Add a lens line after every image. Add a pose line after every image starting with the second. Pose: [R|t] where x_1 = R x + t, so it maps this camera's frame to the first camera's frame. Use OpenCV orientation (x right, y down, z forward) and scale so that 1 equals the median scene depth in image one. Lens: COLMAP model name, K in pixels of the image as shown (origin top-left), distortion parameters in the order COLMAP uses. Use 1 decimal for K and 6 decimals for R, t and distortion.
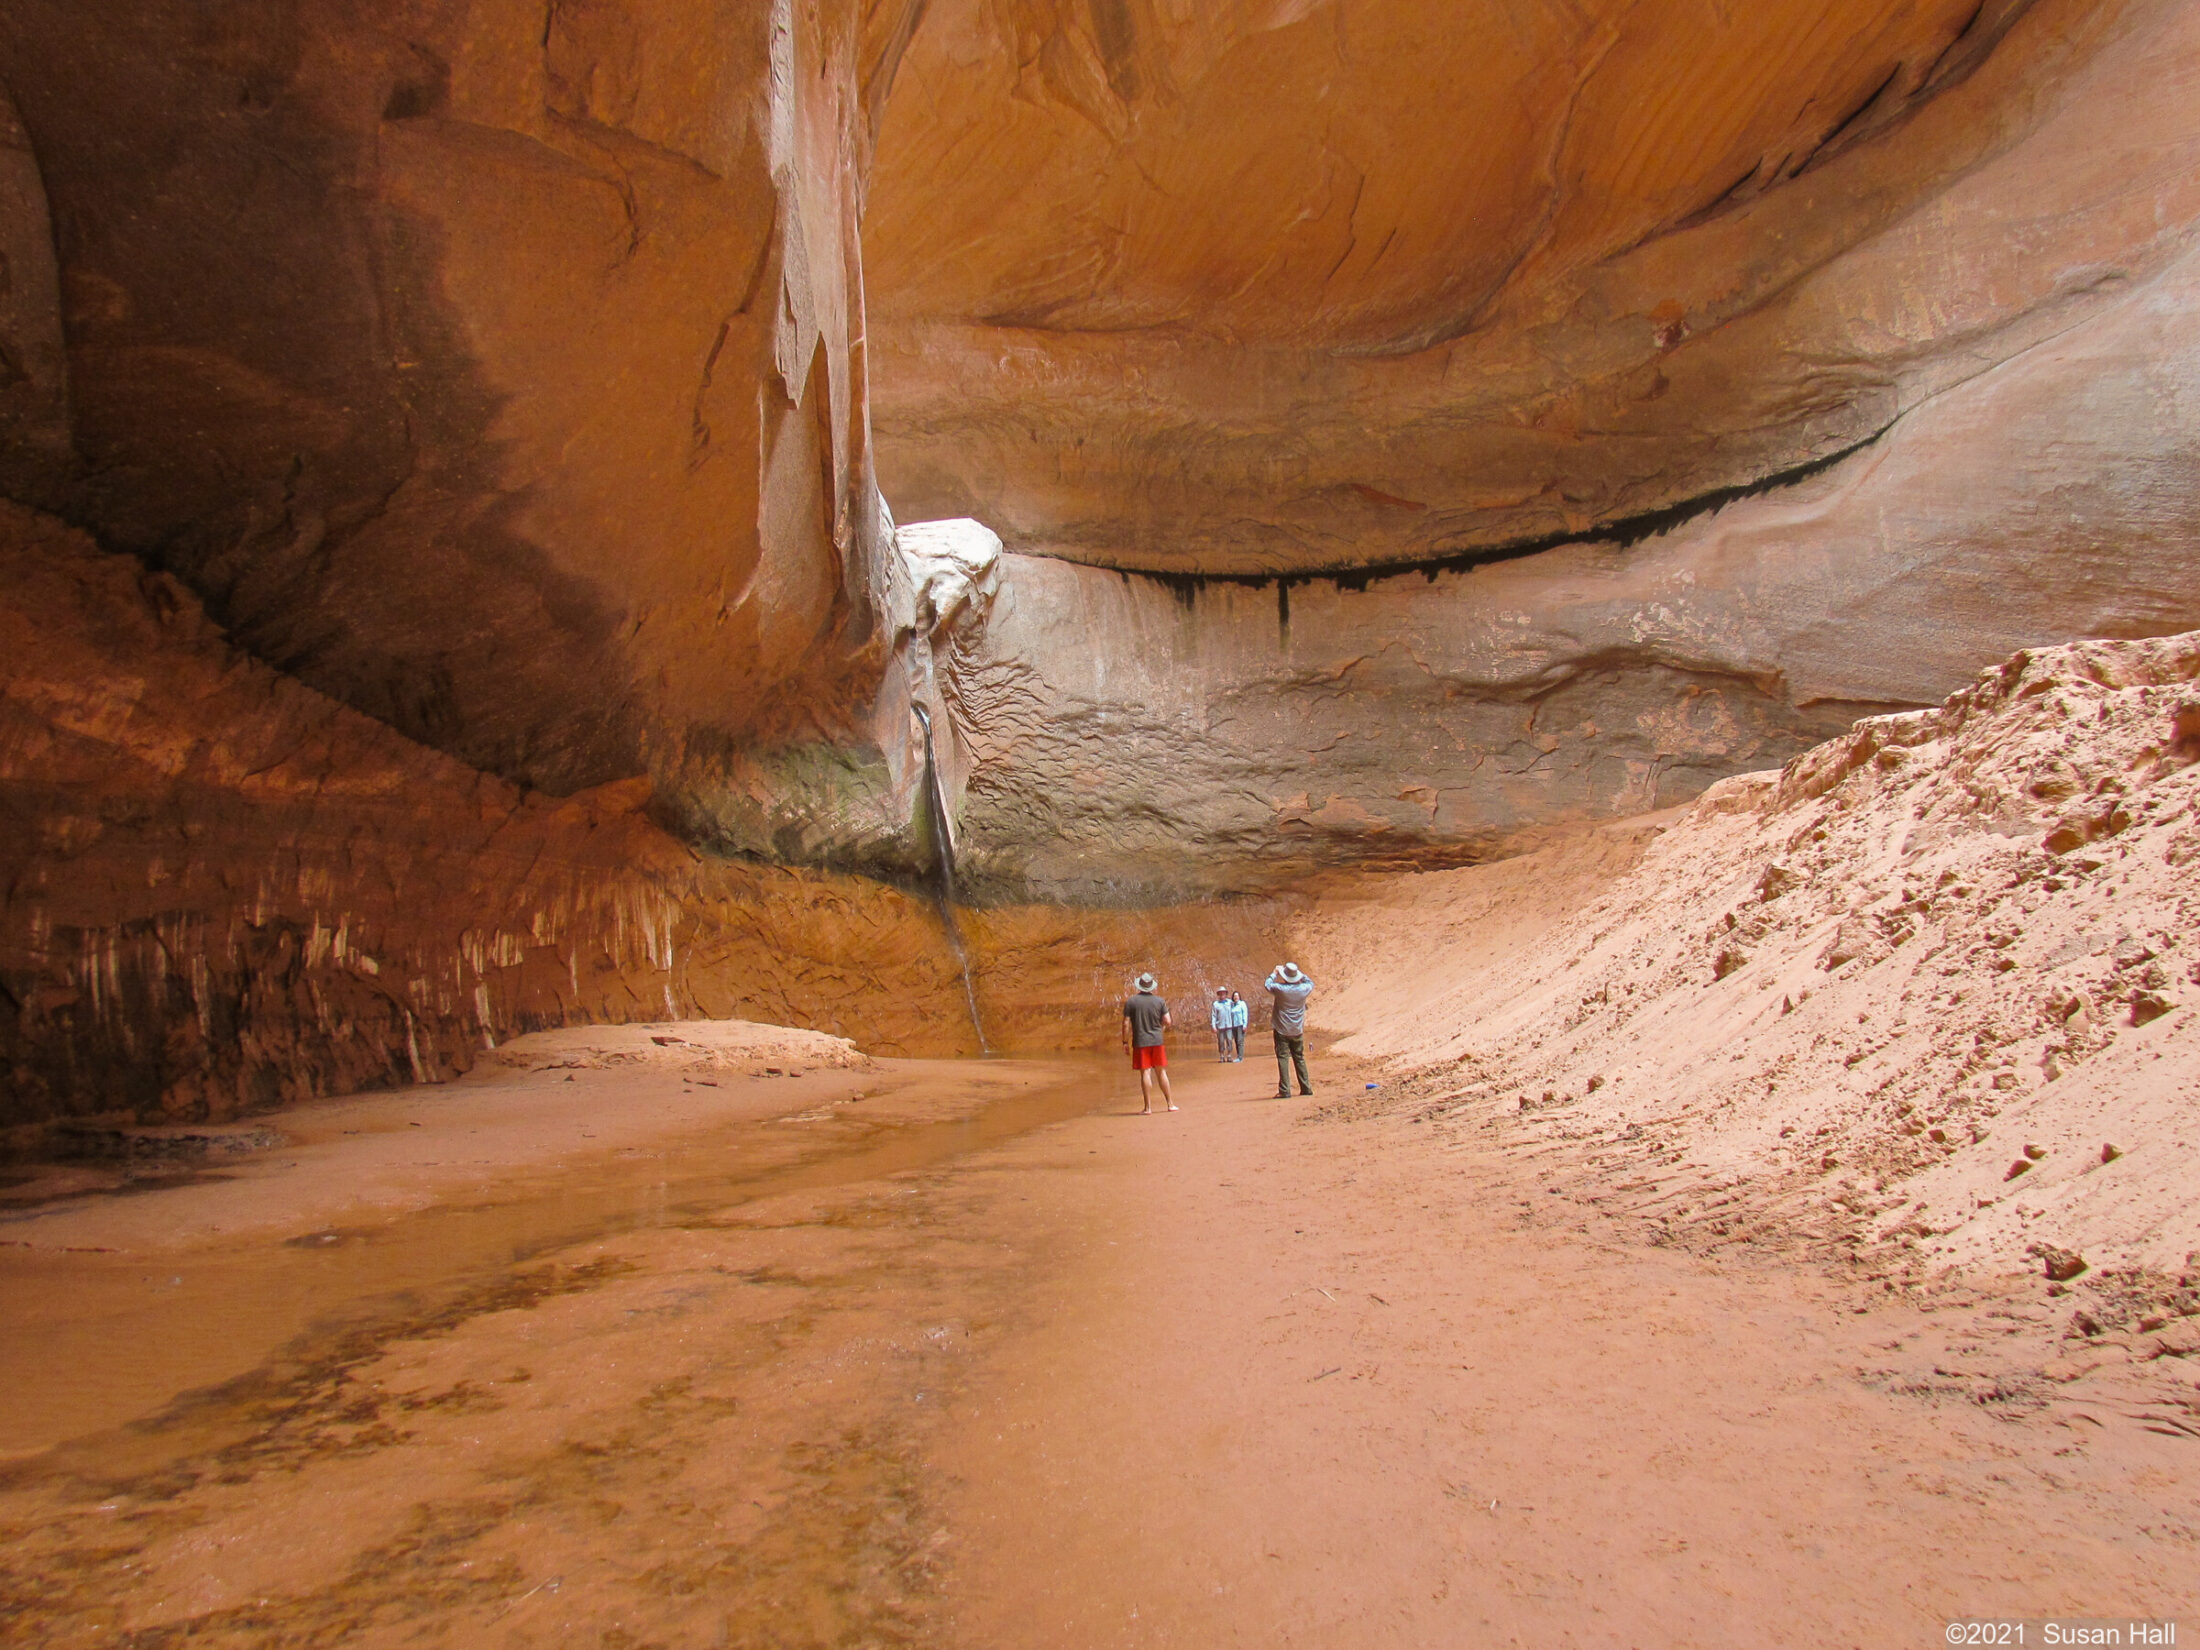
lens RADIAL K [[1589.8, 0, 1100.0], [0, 1589.8, 825.0], [0, 0, 1]] dist [-0.001072, 0.006230]
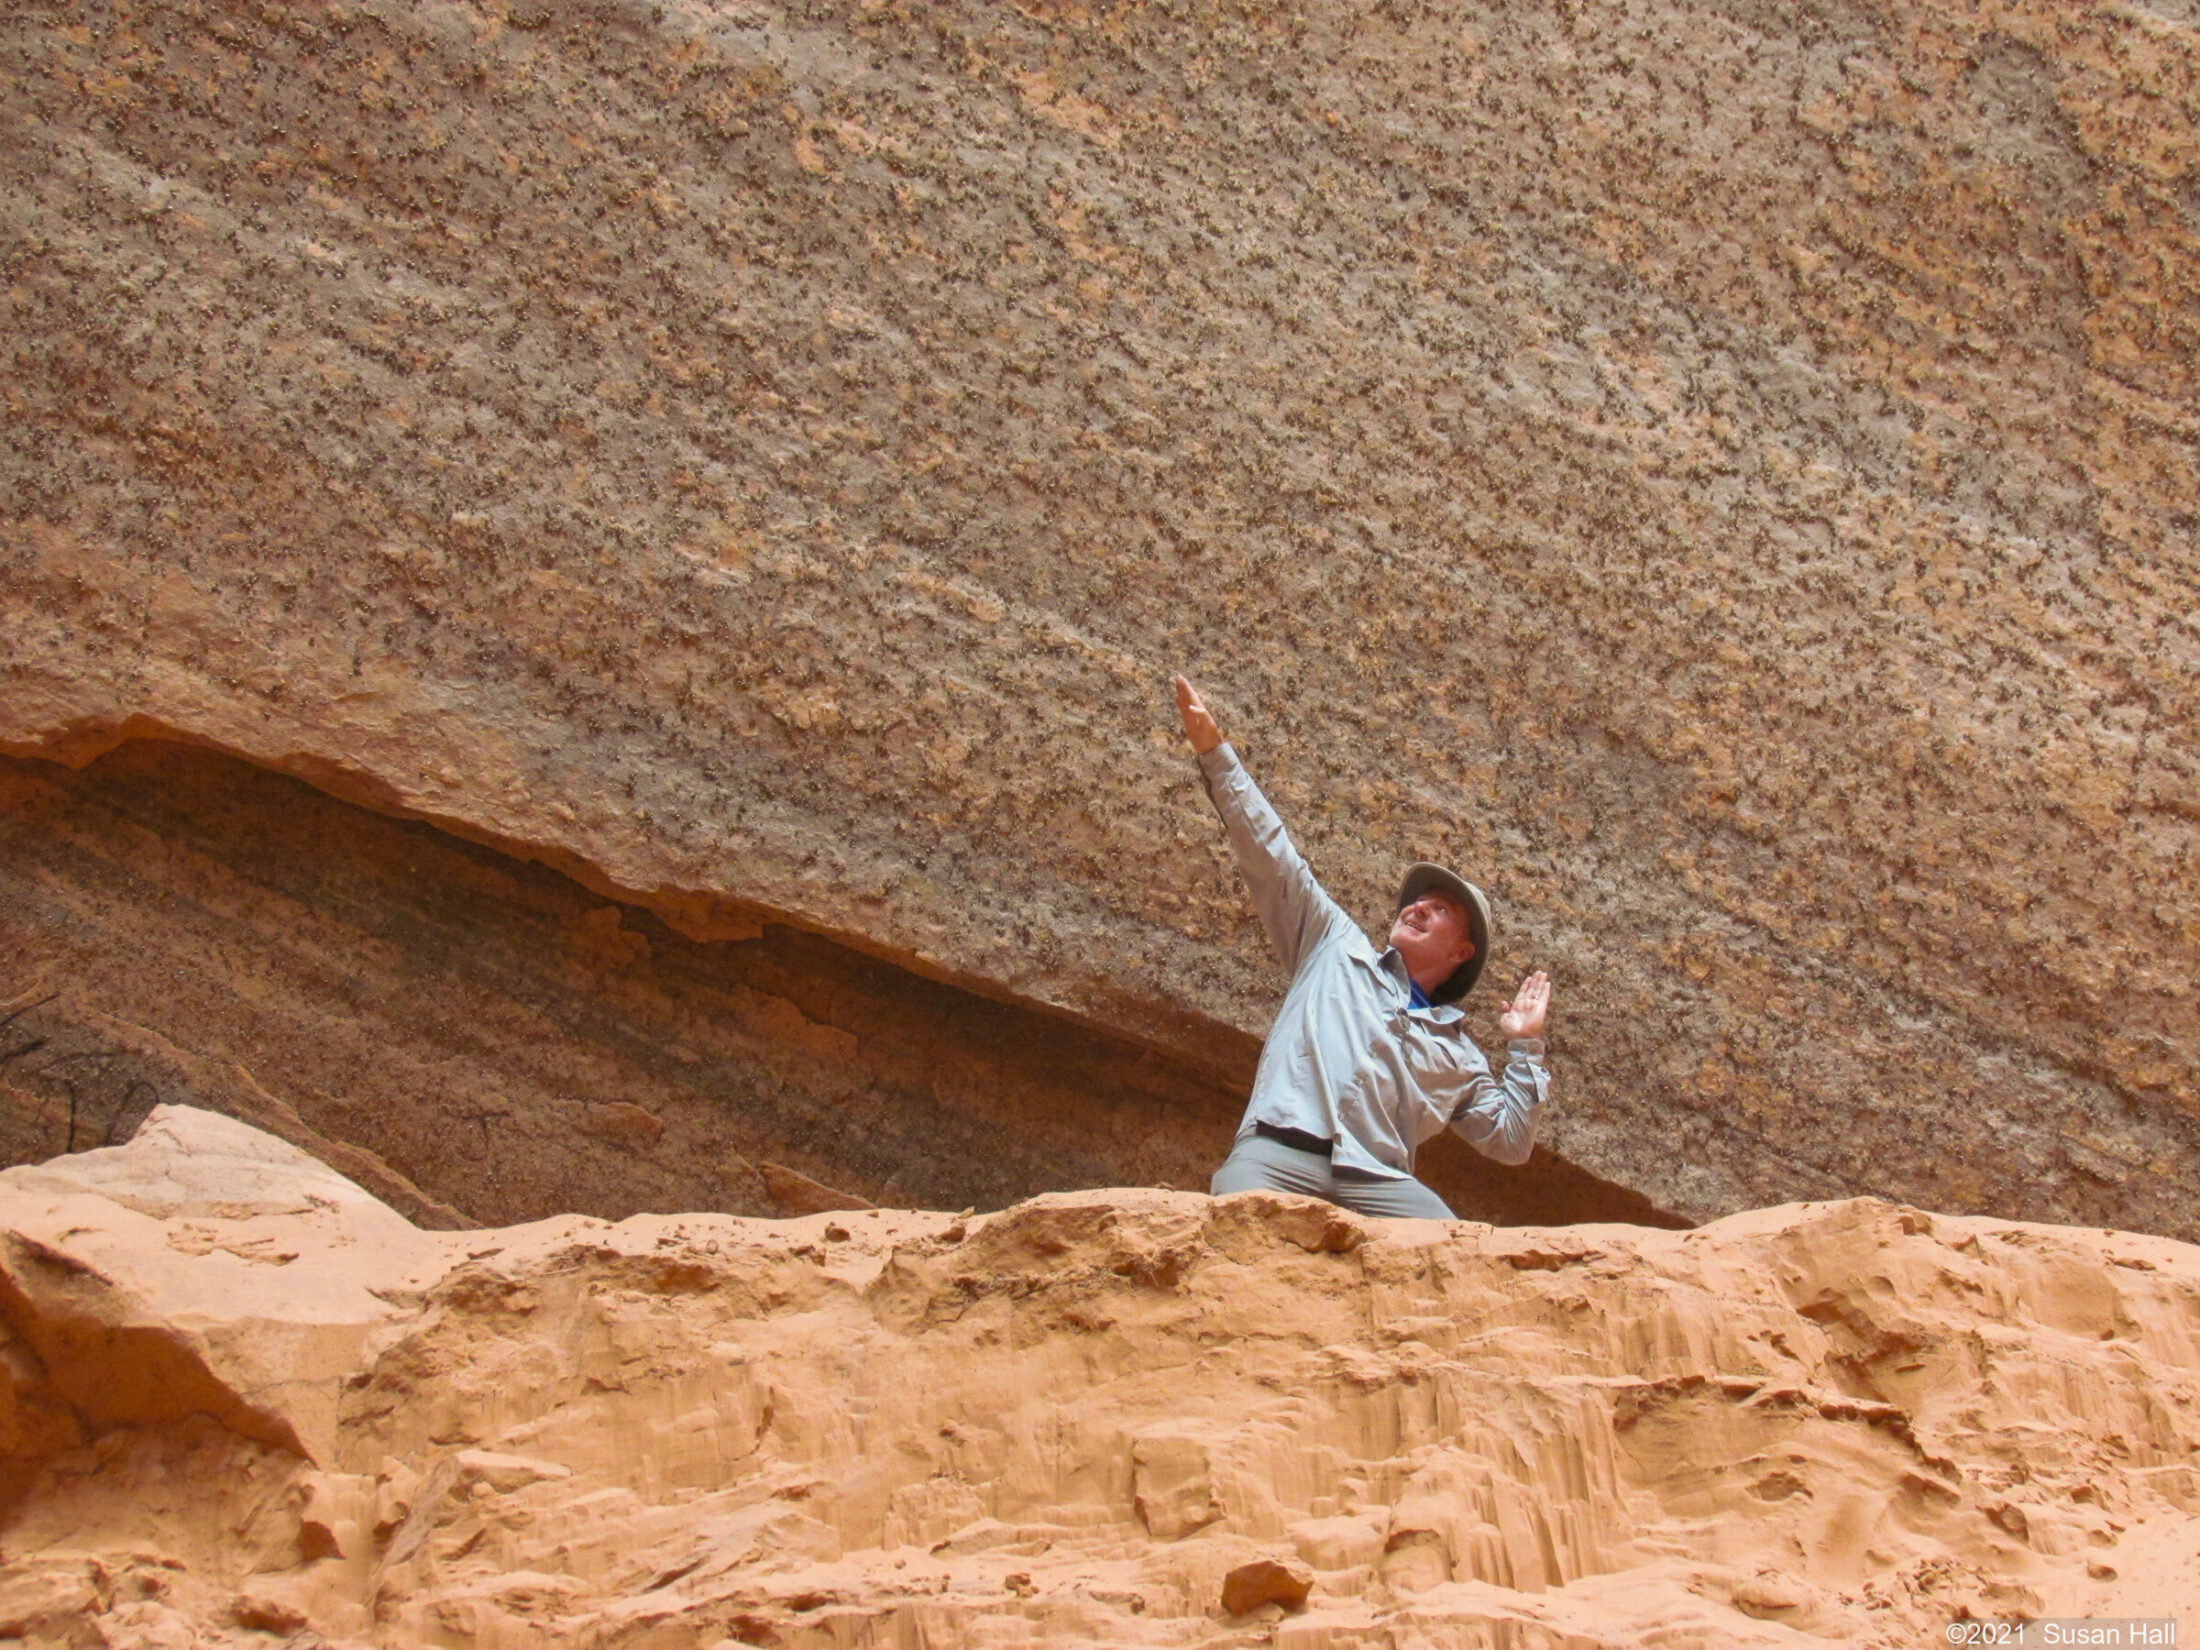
lens RADIAL K [[6841.0, 0, 1100.0], [0, 6841.0, 825.0], [0, 0, 1]] dist [0.049498, 0.498229]
pose [[0.113582, 0.475858, 0.872157, 0.126902], [-0.069442, 0.879494, -0.470817, 0.089005], [-0.991099, -0.007088, 0.132940, 0.837408]]
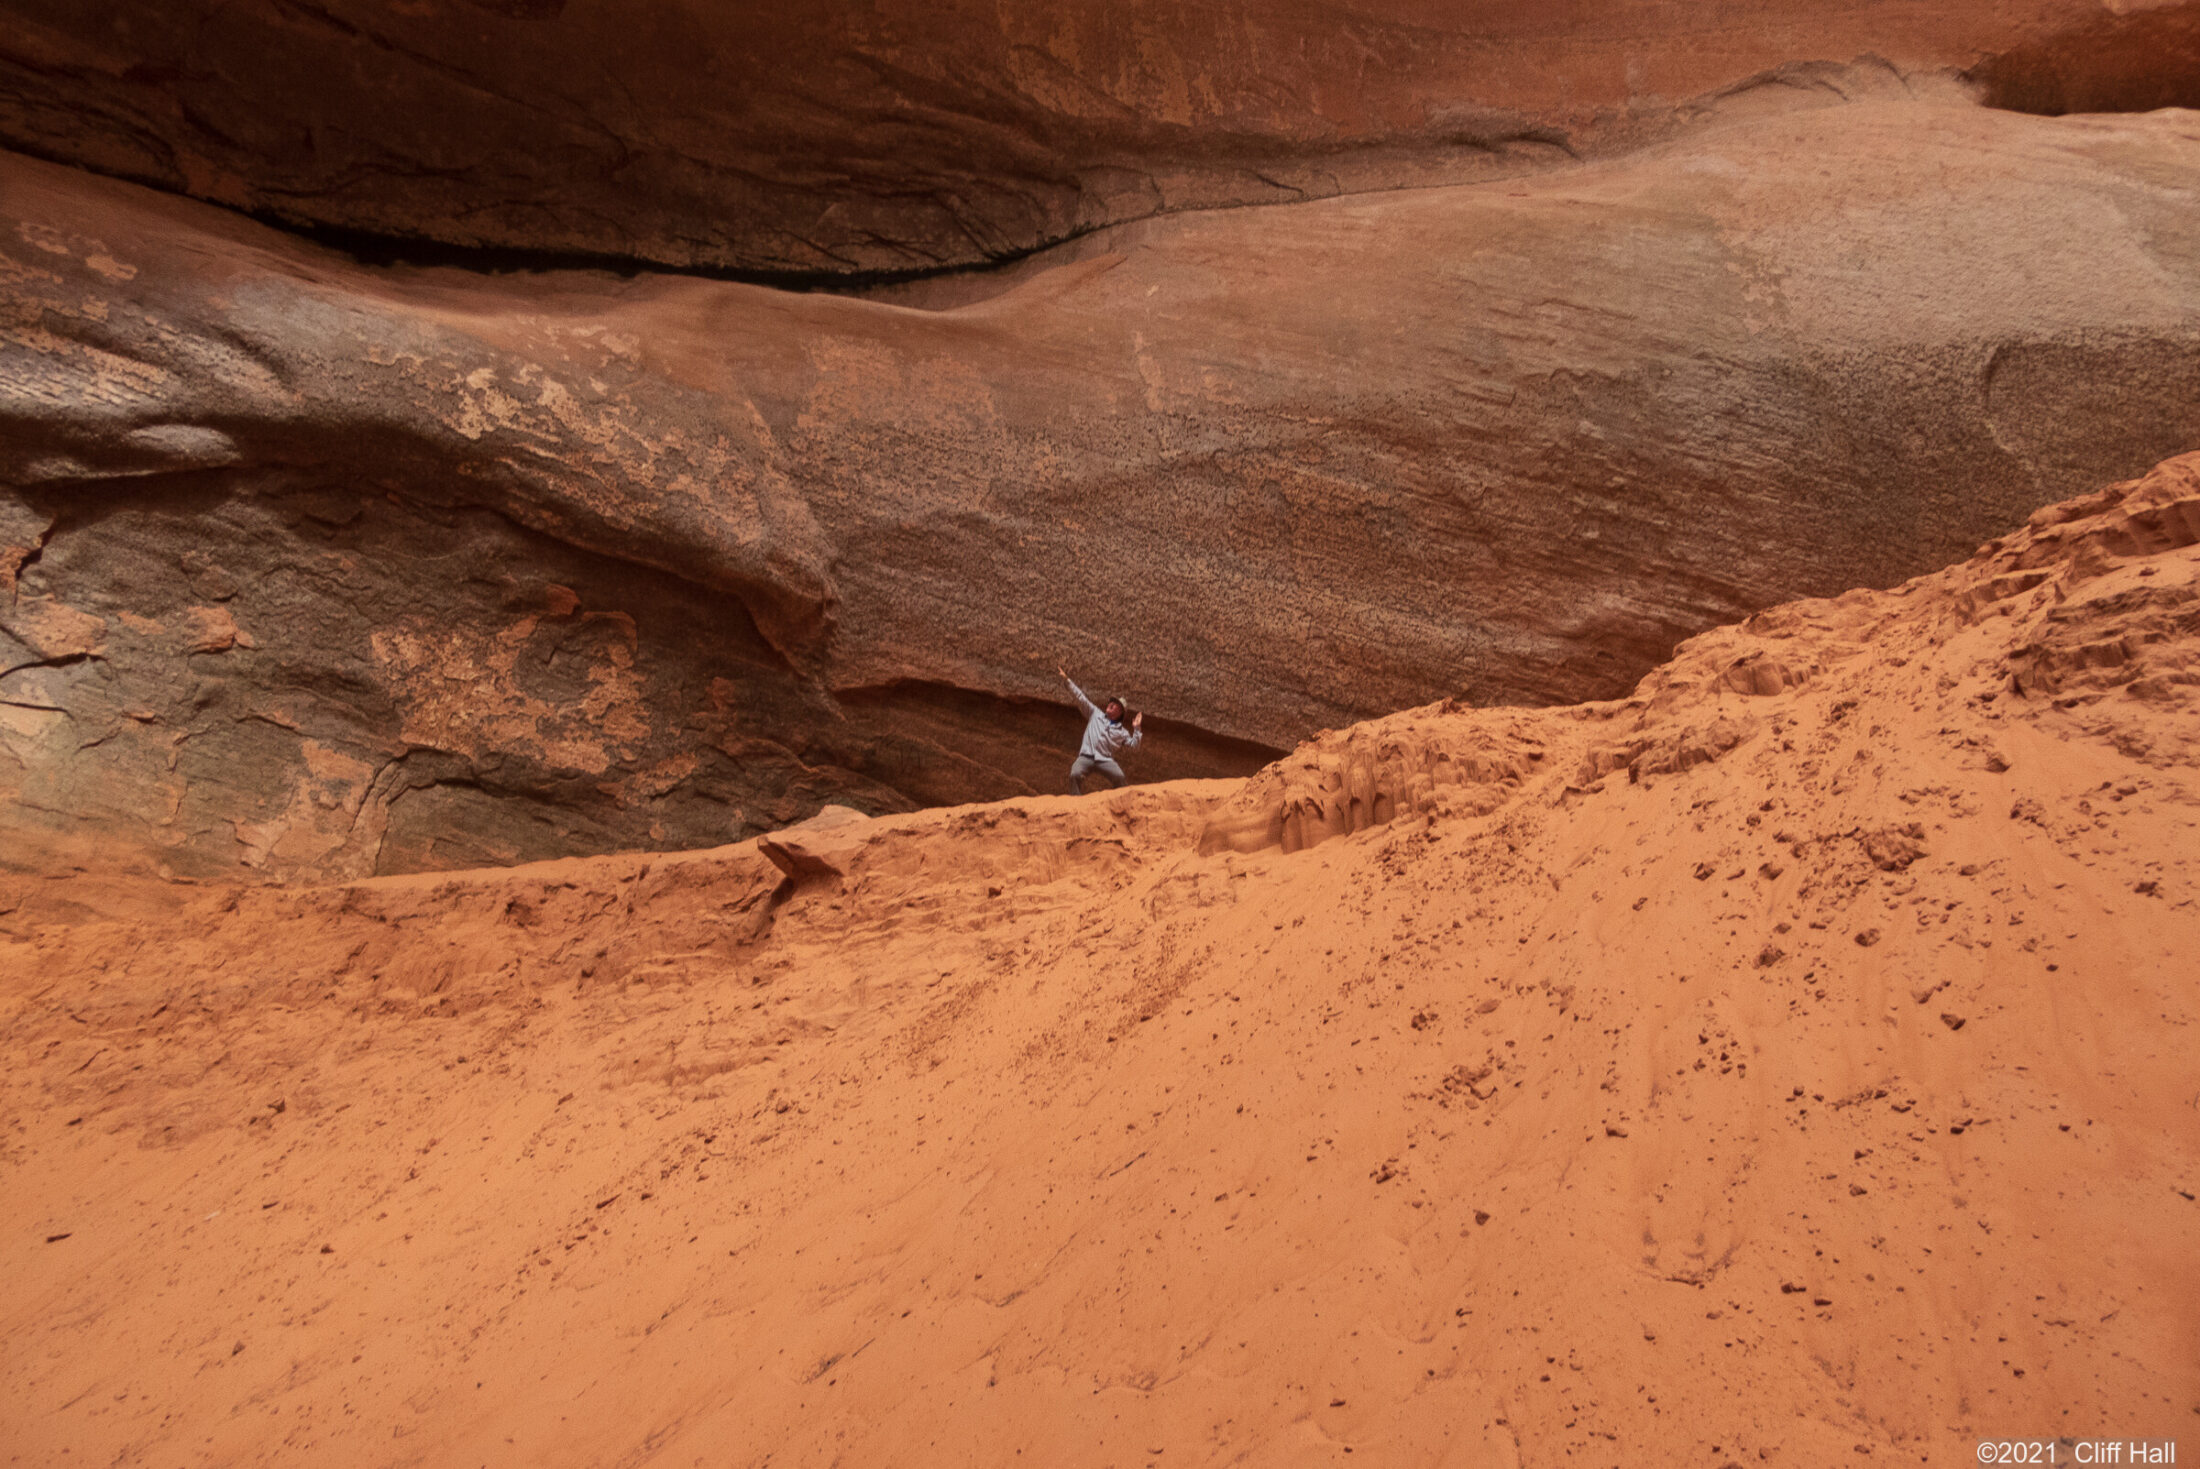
lens RADIAL K [[1563.8, 0, 1100.0], [0, 1563.8, 734.5], [0, 0, 1]] dist [-0.049547, 0.002011]
pose [[0.319421, 0.333818, 0.886868, 0.082702], [-0.028922, 0.938896, -0.342985, 0.076264], [-0.947171, 0.083907, 0.309558, 0.758792]]
